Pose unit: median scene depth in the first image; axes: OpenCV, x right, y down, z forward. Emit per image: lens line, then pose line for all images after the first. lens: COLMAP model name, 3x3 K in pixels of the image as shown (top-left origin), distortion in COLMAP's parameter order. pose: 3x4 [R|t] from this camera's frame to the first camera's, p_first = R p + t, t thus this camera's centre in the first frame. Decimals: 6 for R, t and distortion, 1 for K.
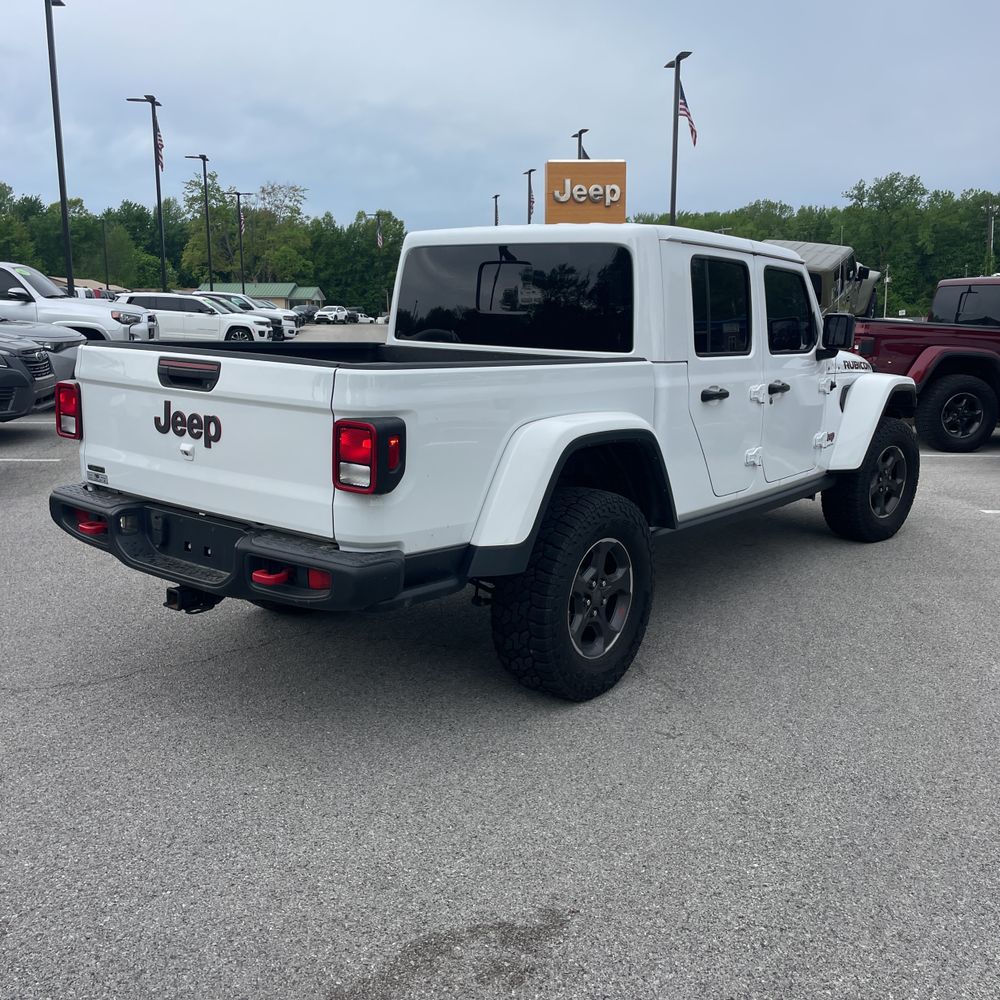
lens RADIAL K [[1021.1, 0, 496.3], [0, 1021.1, 489.9], [0, 0, 1]] dist [0.041490, 0.000000]
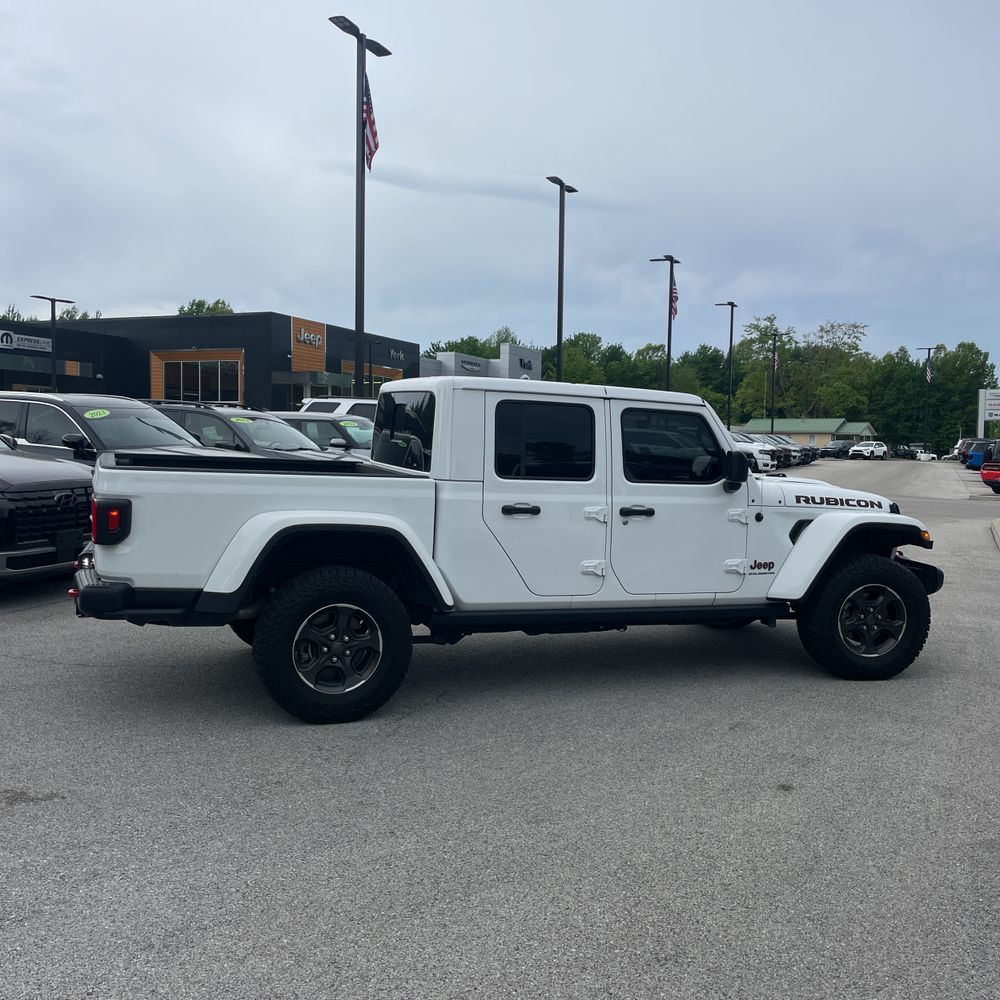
lens RADIAL K [[1021.1, 0, 497.6], [0, 1021.1, 492.1], [0, 0, 1]] dist [0.041490, 0.000000]
pose [[0.854642, 0.041504, -0.517556, 0.742876], [-0.106871, 0.989518, -0.097125, 0.007120], [0.508100, 0.138319, 0.850119, -0.056500]]
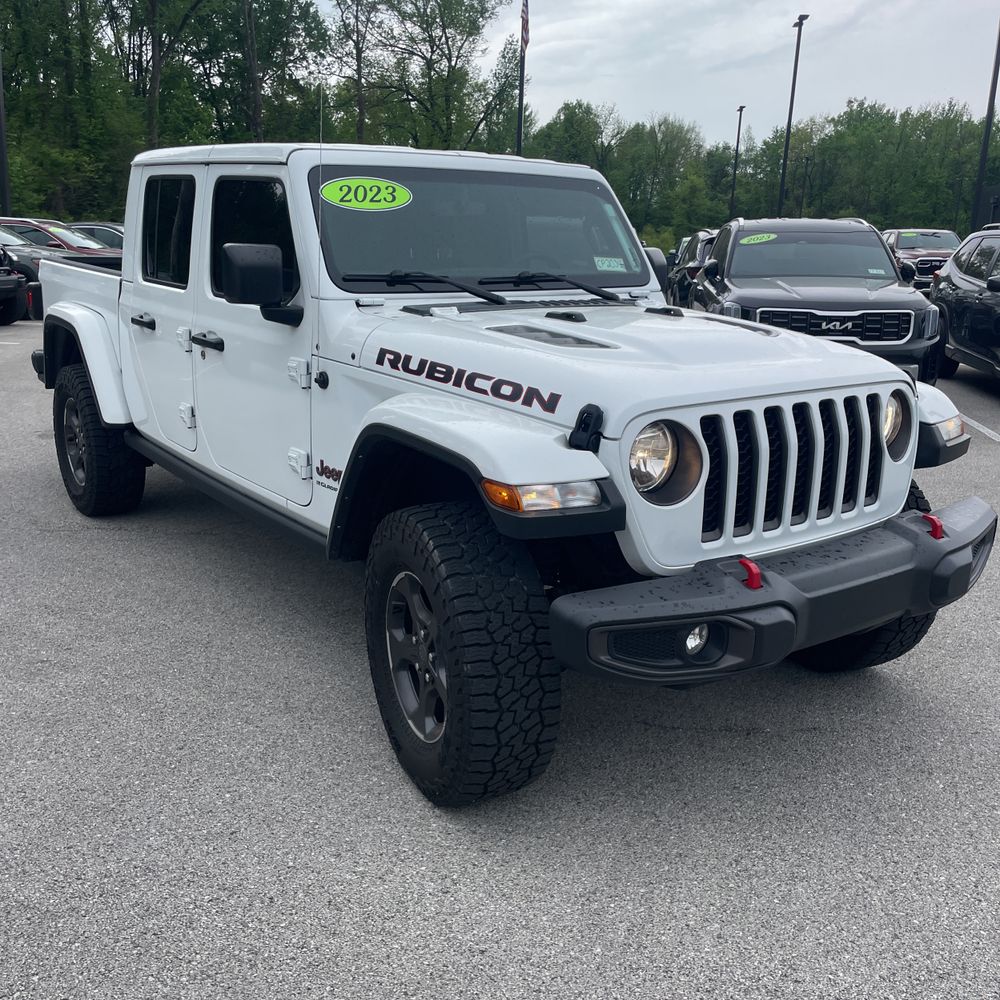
lens RADIAL K [[1021.1, 0, 503.4], [0, 1021.1, 520.4], [0, 0, 1]] dist [0.041490, 0.000000]
pose [[-0.272841, 0.231503, -0.933790, 0.967242], [-0.205844, 0.934091, 0.291723, -0.244705], [0.939780, 0.271810, -0.207205, 1.416882]]
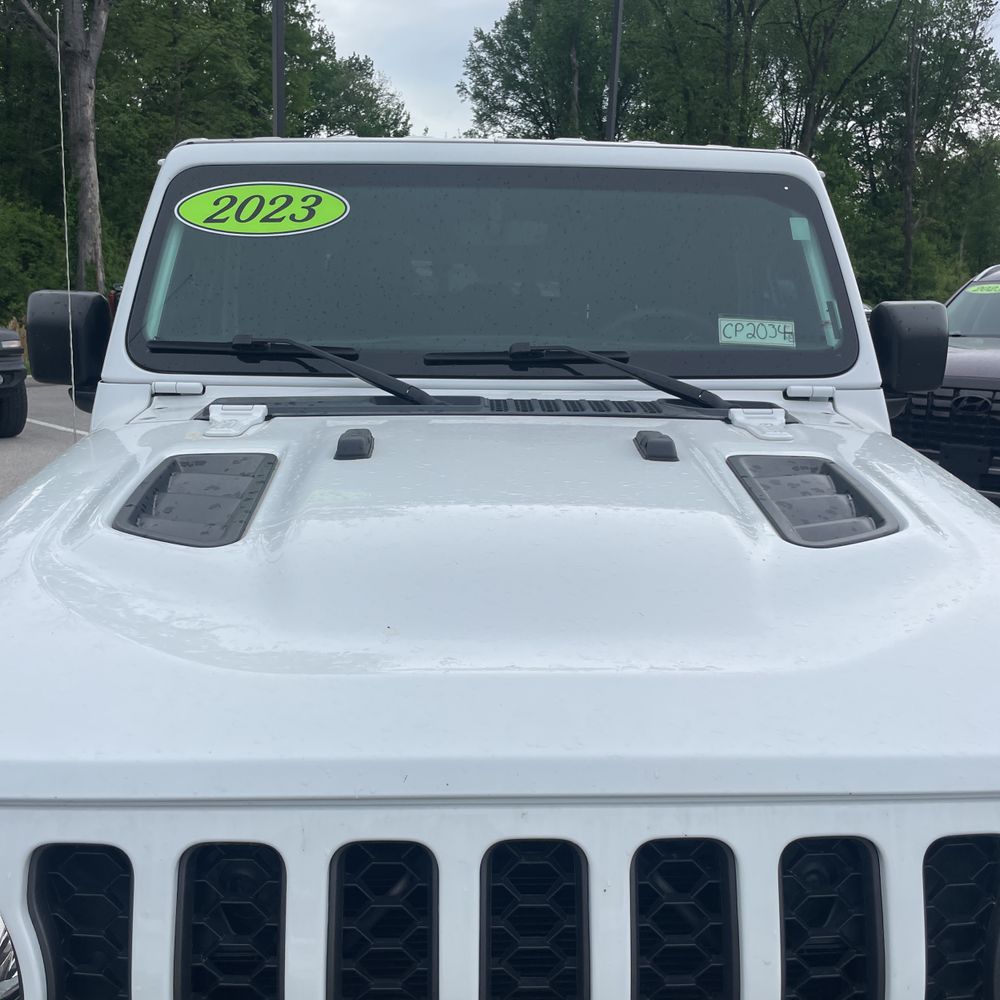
lens RADIAL K [[1021.1, 0, 513.3], [0, 1021.1, 515.9], [0, 0, 1]] dist [0.041490, 0.000000]
pose [[-0.760343, 0.109155, -0.640285, 0.503631], [-0.153663, 0.927564, 0.340606, -0.270828], [0.631084, 0.357366, -0.688493, 1.517891]]
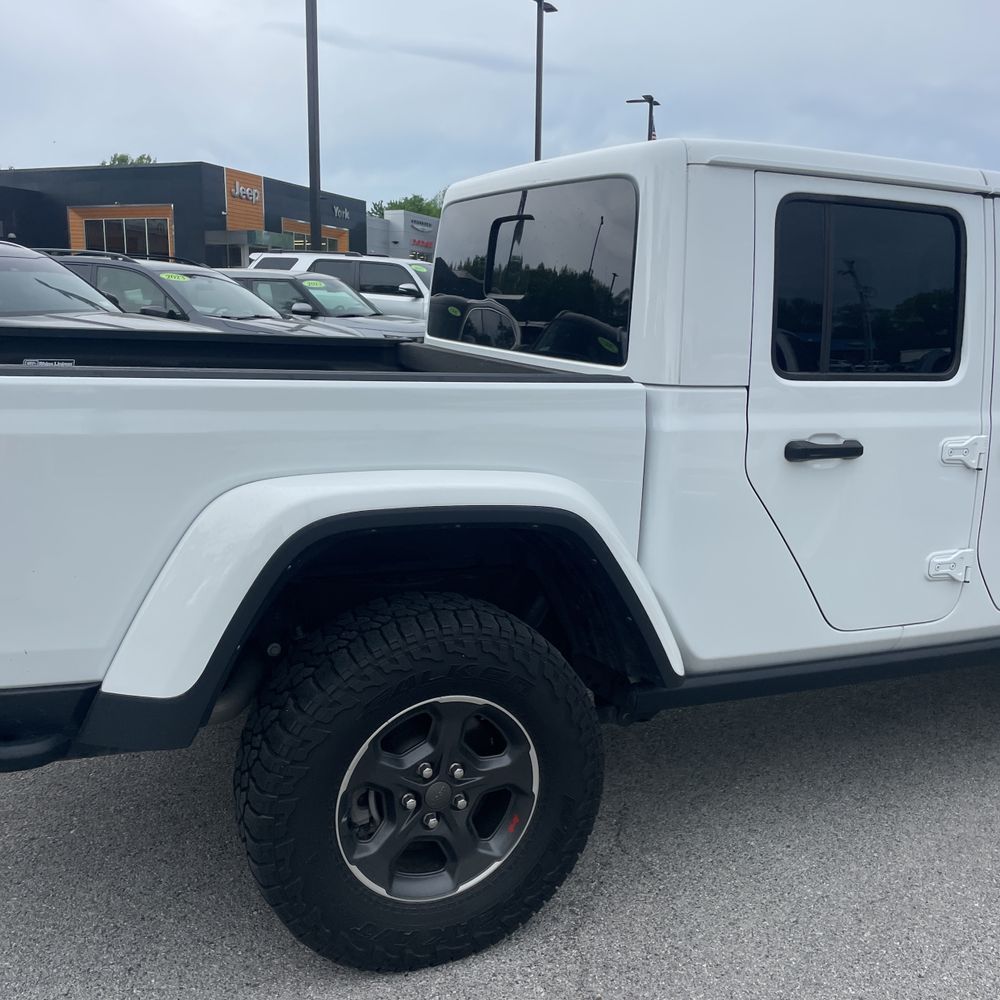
lens RADIAL K [[1021.1, 0, 487.8], [0, 1021.1, 500.1], [0, 0, 1]] dist [0.041490, 0.000000]
pose [[0.877867, 0.099948, -0.468358, 0.284194], [-0.096101, 0.994851, 0.032175, -0.060198], [0.469163, 0.016764, 0.882953, 0.387847]]
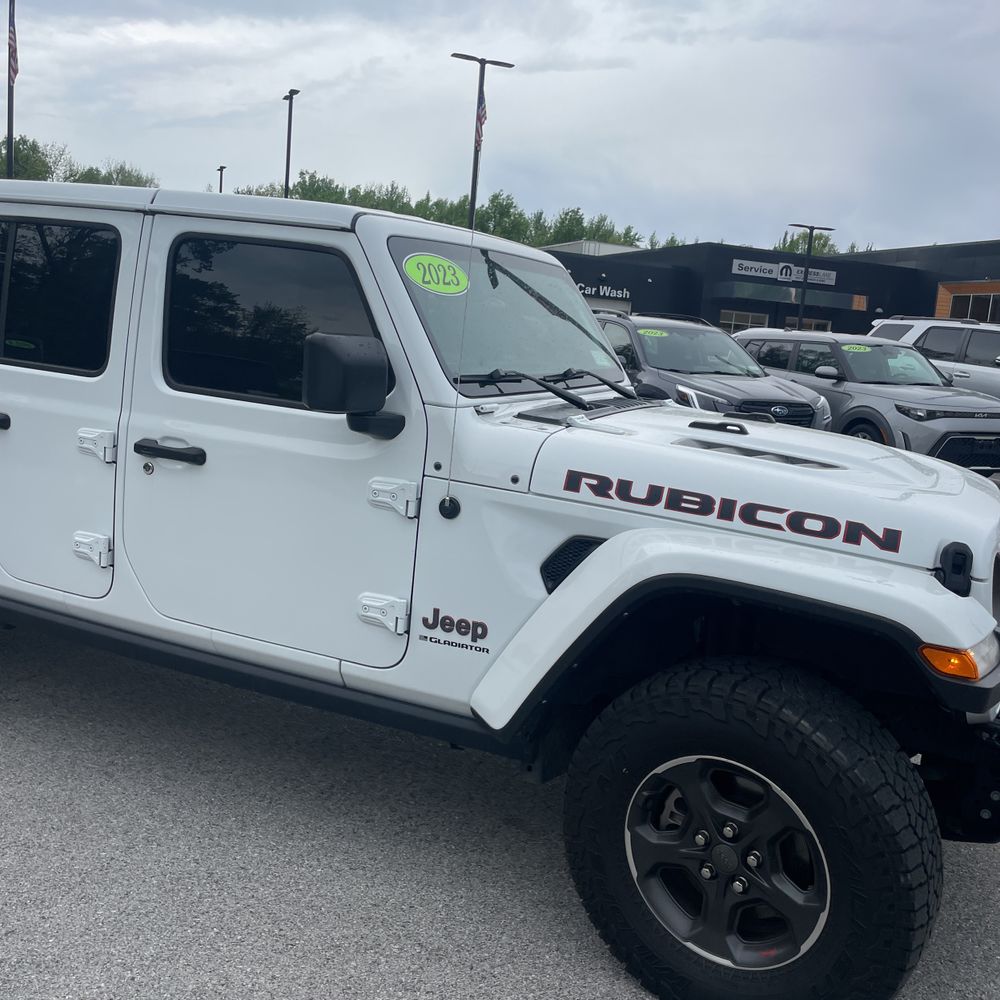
lens RADIAL K [[1021.1, 0, 492.2], [0, 1021.1, 492.8], [0, 0, 1]] dist [0.041490, 0.000000]
pose [[0.218449, 0.161114, -0.962457, 0.861360], [-0.246404, 0.963424, 0.105349, -0.181018], [0.944227, 0.214139, 0.250158, 1.045922]]
